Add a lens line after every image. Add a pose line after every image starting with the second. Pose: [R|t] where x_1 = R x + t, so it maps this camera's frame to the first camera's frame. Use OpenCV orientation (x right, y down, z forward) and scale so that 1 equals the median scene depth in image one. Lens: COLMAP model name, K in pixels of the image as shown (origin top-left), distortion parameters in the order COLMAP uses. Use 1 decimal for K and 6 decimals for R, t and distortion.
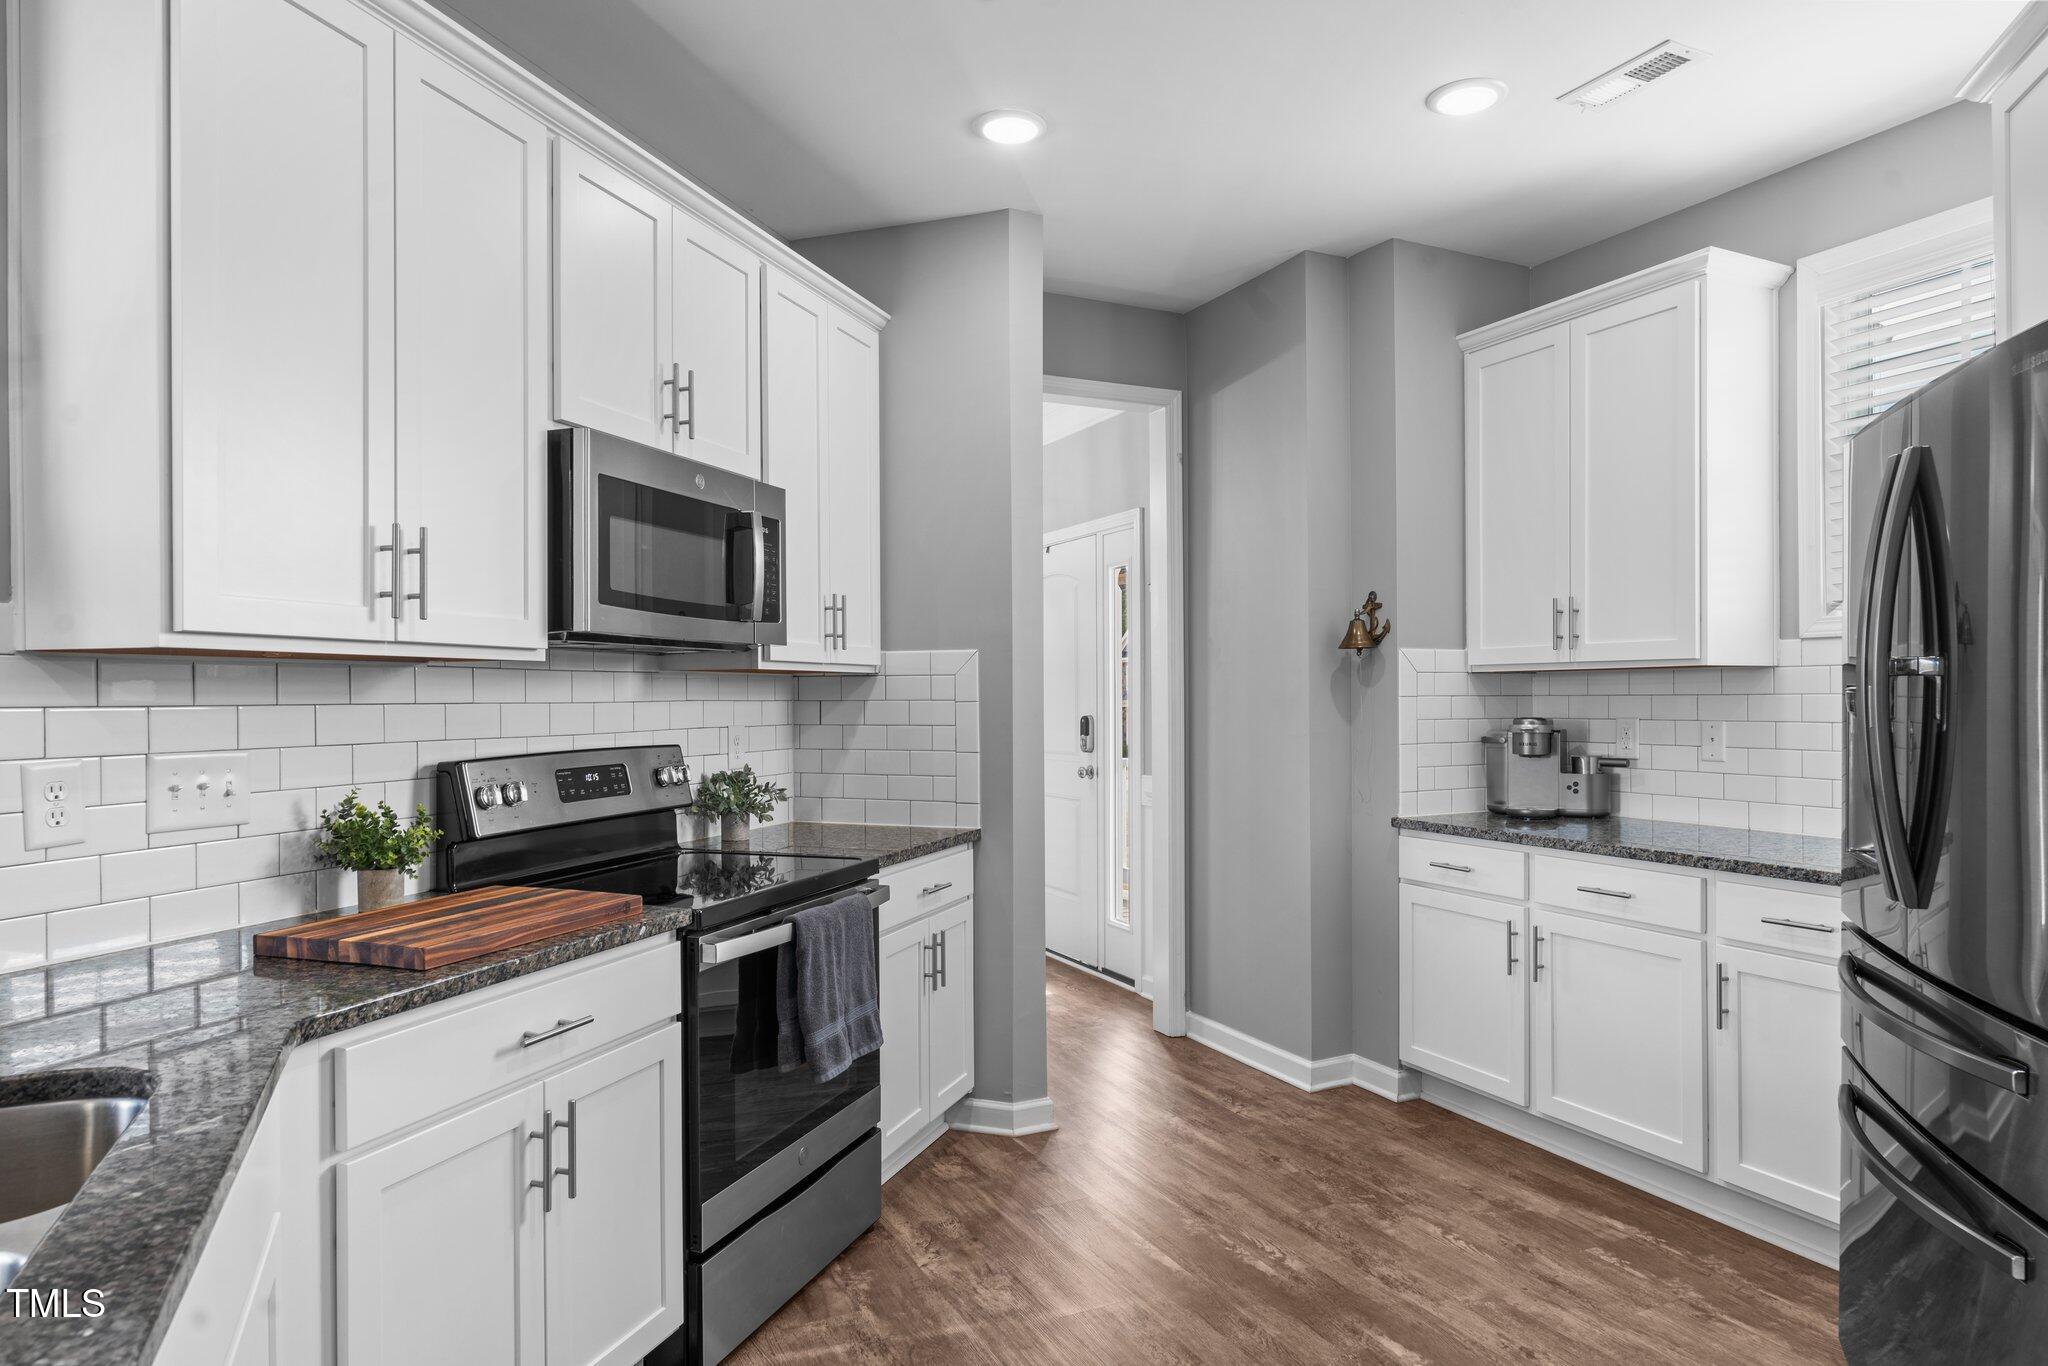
lens RADIAL K [[1236.0, 0, 1024.7], [0, 1236.0, 693.1], [0, 0, 1]] dist [0.000655, -0.000141]
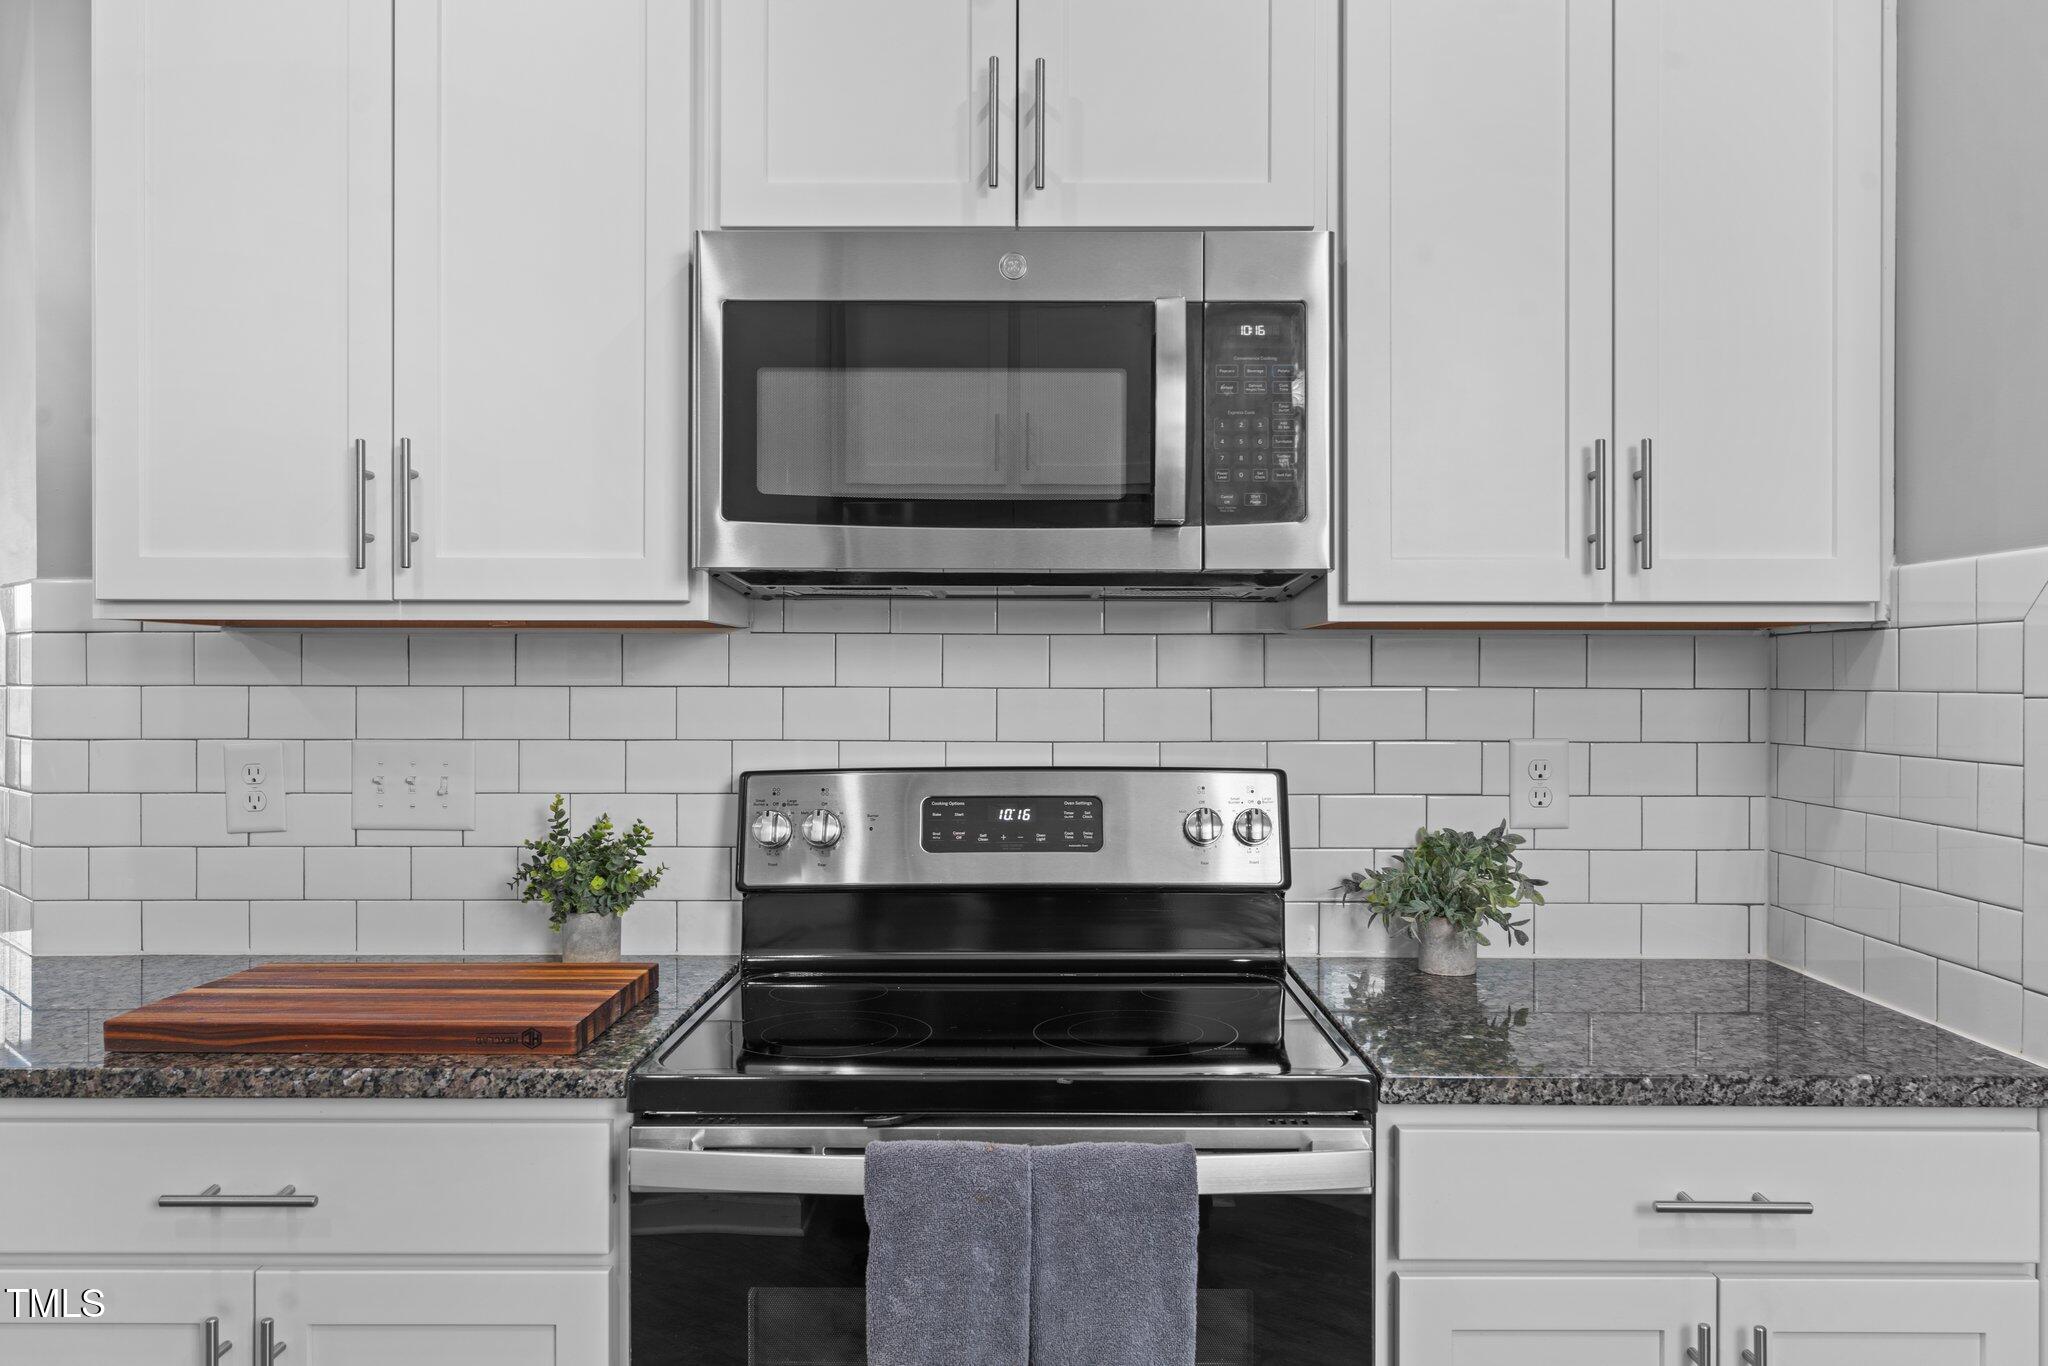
lens RADIAL K [[1489.6, 0, 1025.9], [0, 1489.6, 677.6], [0, 0, 1]] dist [0.005215, -0.002550]
pose [[0.321172, -0.001026, -0.947020, 0.336840], [-0.001059, 0.999998, -0.001443, 0.003680], [0.947020, 0.001466, 0.321170, 0.802036]]
